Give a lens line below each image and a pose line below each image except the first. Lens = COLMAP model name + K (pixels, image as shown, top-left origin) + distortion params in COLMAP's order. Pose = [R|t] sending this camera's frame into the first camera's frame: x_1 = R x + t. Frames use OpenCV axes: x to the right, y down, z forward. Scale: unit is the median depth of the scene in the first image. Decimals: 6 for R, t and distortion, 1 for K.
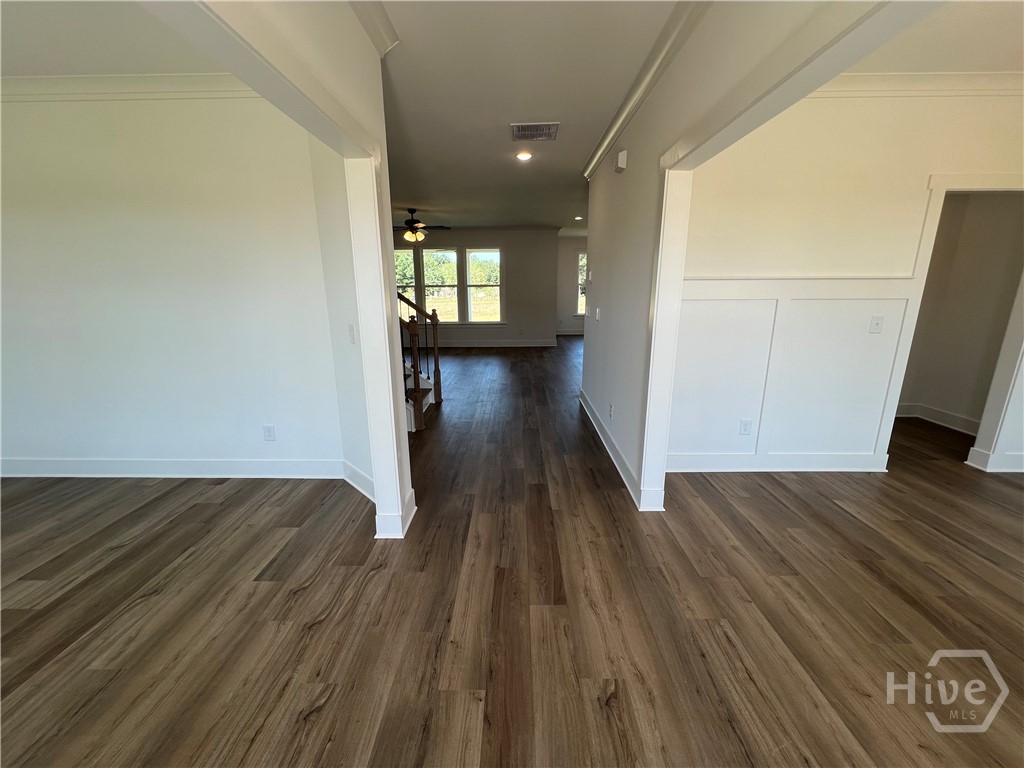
lens RADIAL K [[409.7, 0, 507.9], [0, 409.7, 383.5], [0, 0, 1]] dist [-0.003609, 0.000949]
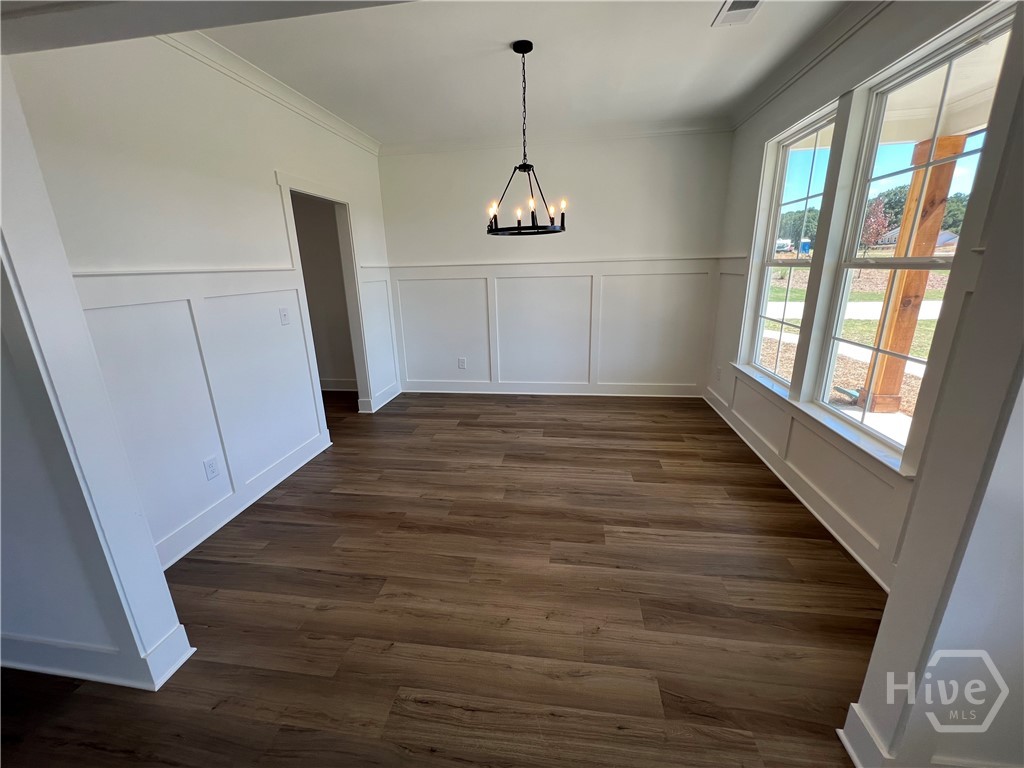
lens RADIAL K [[409.7, 0, 513.7], [0, 409.7, 382.5], [0, 0, 1]] dist [-0.003609, 0.000949]
pose [[0.123007, -0.272954, 0.954131, -0.046012], [0.258115, 0.937143, 0.234818, -0.107547], [-0.958251, 0.217392, 0.185729, 0.399947]]
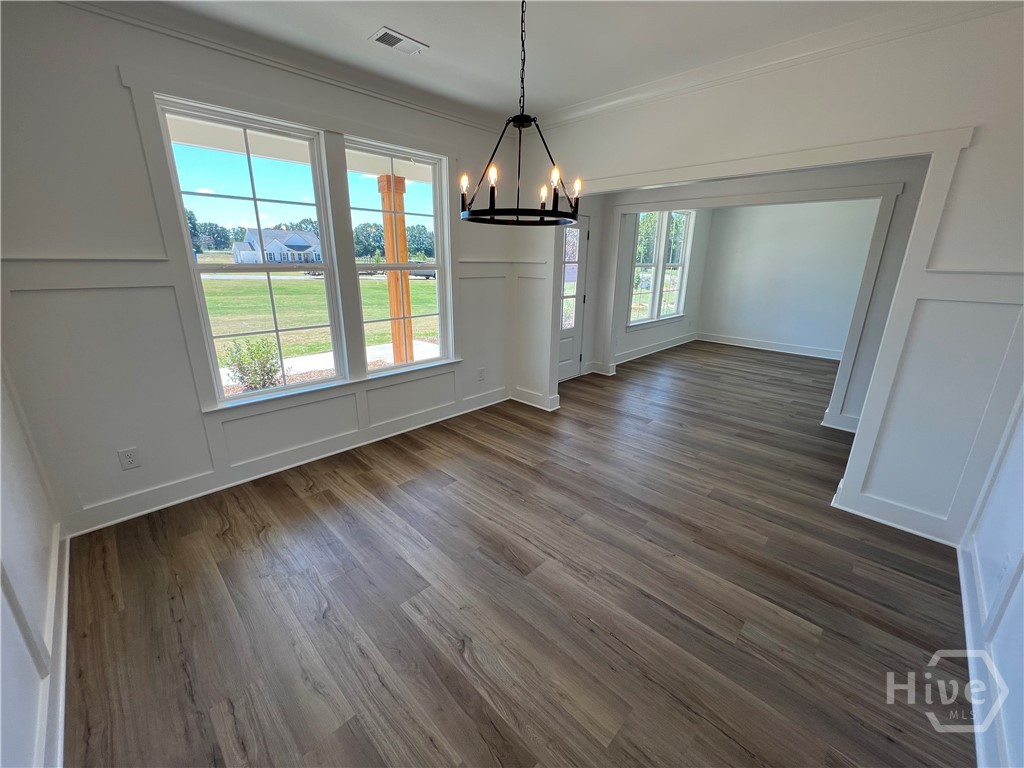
lens RADIAL K [[409.7, 0, 517.6], [0, 409.7, 377.7], [0, 0, 1]] dist [-0.003609, 0.000949]
pose [[-0.682722, 0.199764, -0.702841, 1.824932], [-0.179529, 0.886554, 0.426369, -0.292301], [0.708280, 0.417272, -0.569407, 1.072474]]
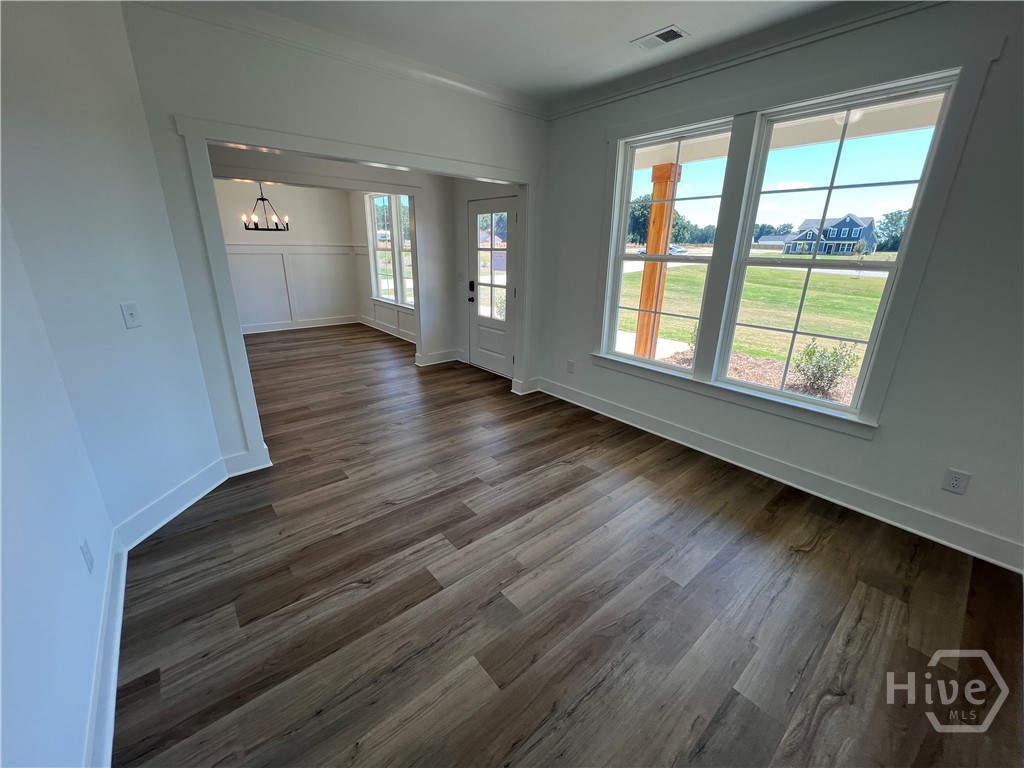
lens RADIAL K [[409.7, 0, 511.0], [0, 409.7, 389.1], [0, 0, 1]] dist [-0.003609, 0.000949]
pose [[-0.656980, -0.250397, 0.711111, -1.722805], [0.166367, 0.871829, 0.460692, -0.280772], [-0.735323, 0.420971, -0.531116, 1.112841]]
